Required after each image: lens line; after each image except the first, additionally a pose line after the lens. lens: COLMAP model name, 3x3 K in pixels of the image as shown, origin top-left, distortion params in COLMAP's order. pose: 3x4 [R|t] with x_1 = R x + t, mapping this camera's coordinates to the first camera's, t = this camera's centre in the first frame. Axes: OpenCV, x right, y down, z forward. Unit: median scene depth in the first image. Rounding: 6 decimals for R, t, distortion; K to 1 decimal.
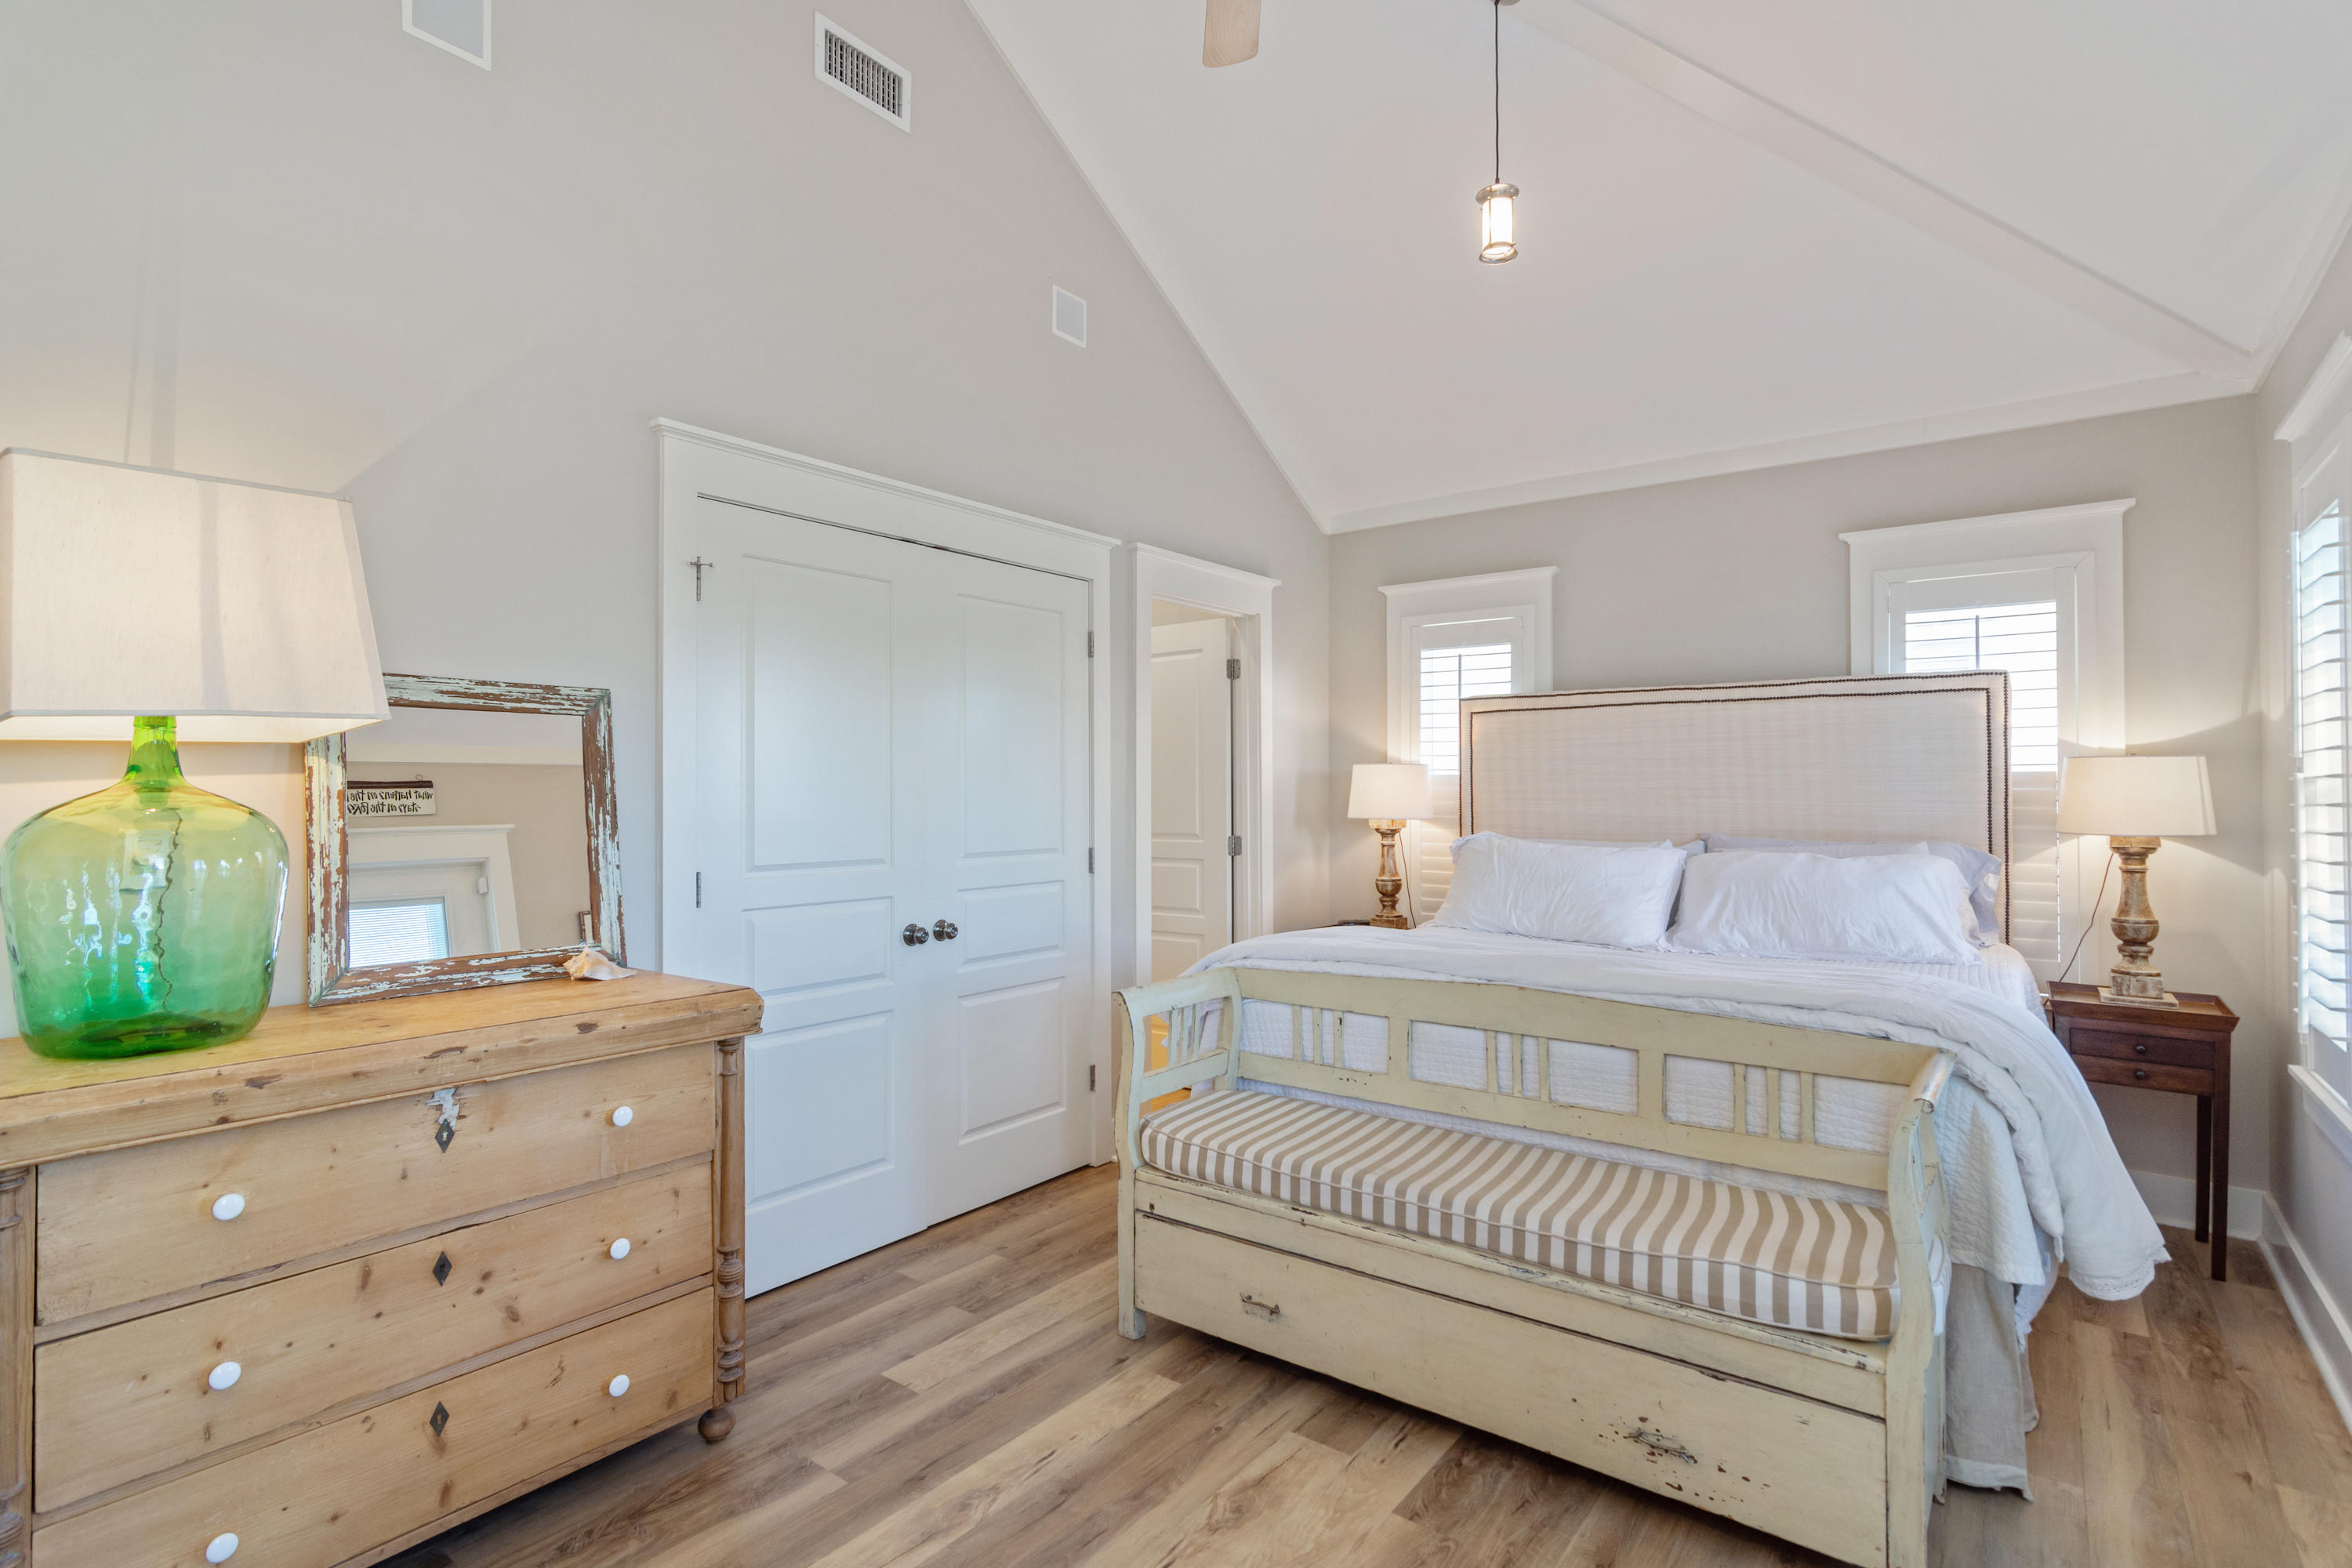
lens RADIAL K [[1133.2, 0, 1247.7], [0, 1133.2, 784.7], [0, 0, 1]] dist [-0.005785, 0.001485]
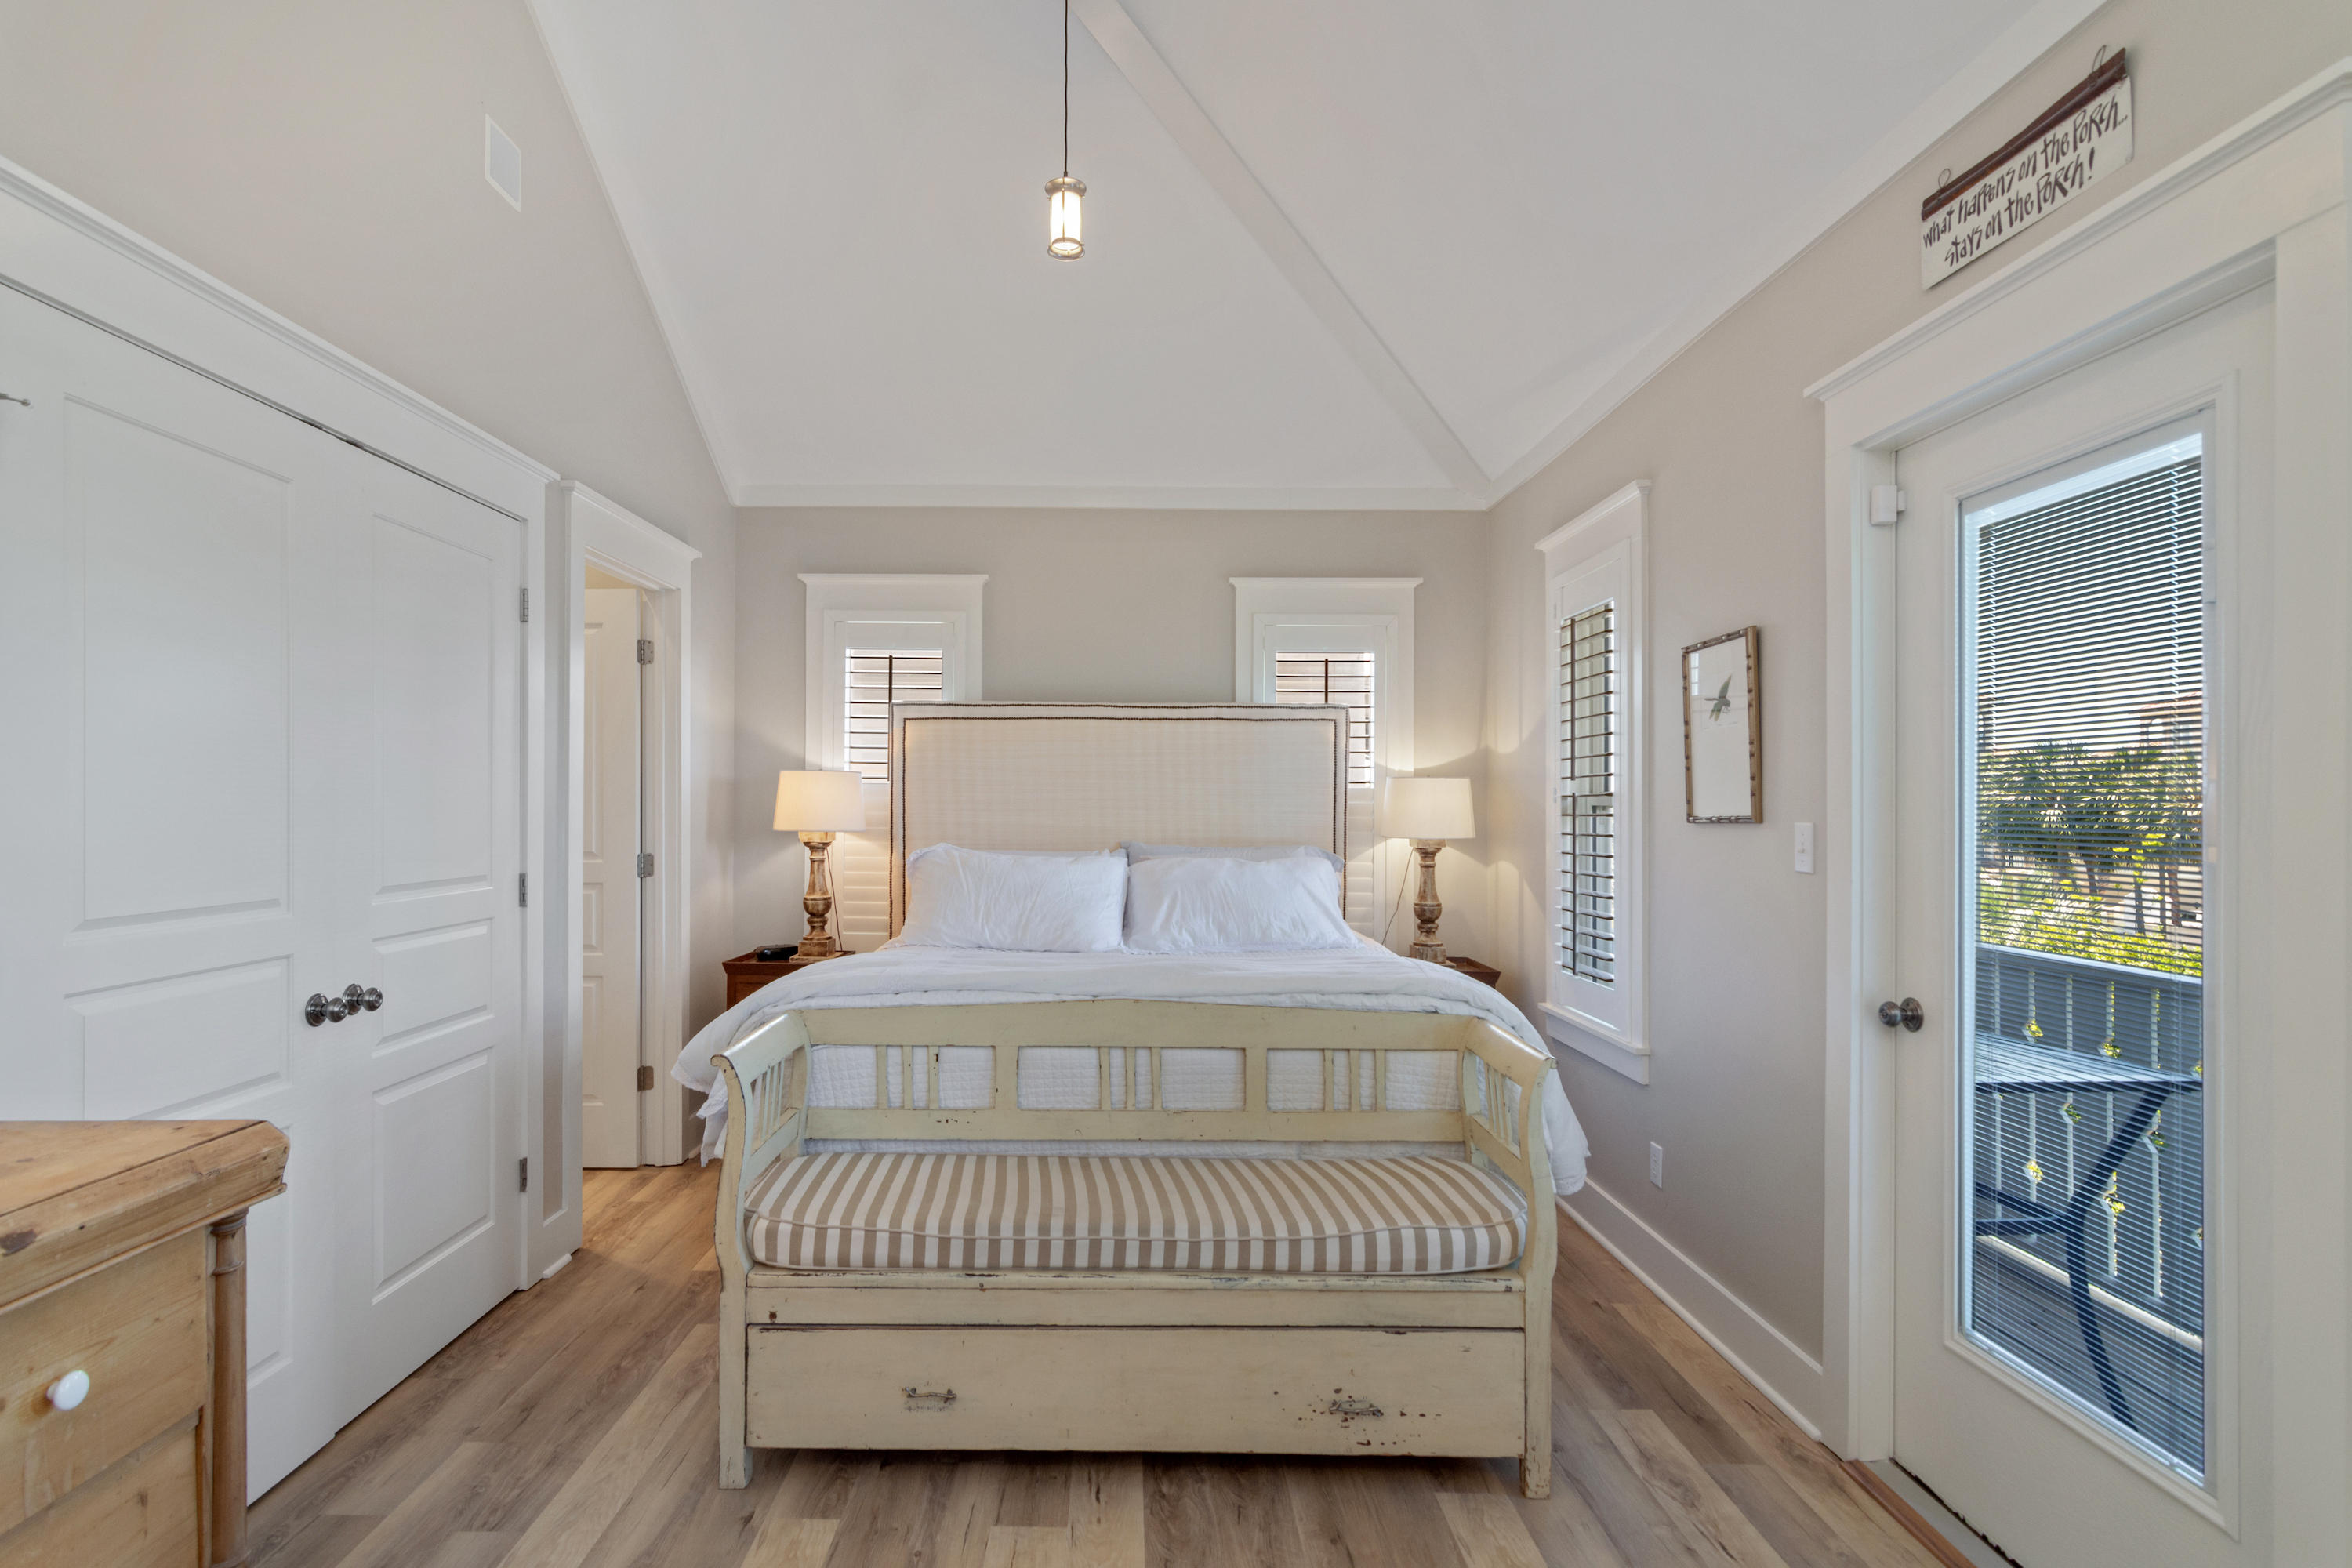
lens RADIAL K [[1133.2, 0, 1165.2], [0, 1133.2, 803.3], [0, 0, 1]] dist [-0.005785, 0.001485]
pose [[0.809852, 0.005219, 0.586611, -0.277873], [-0.009990, 0.999938, 0.004896, 0.001169], [-0.586549, -0.009825, 0.809854, 0.156932]]
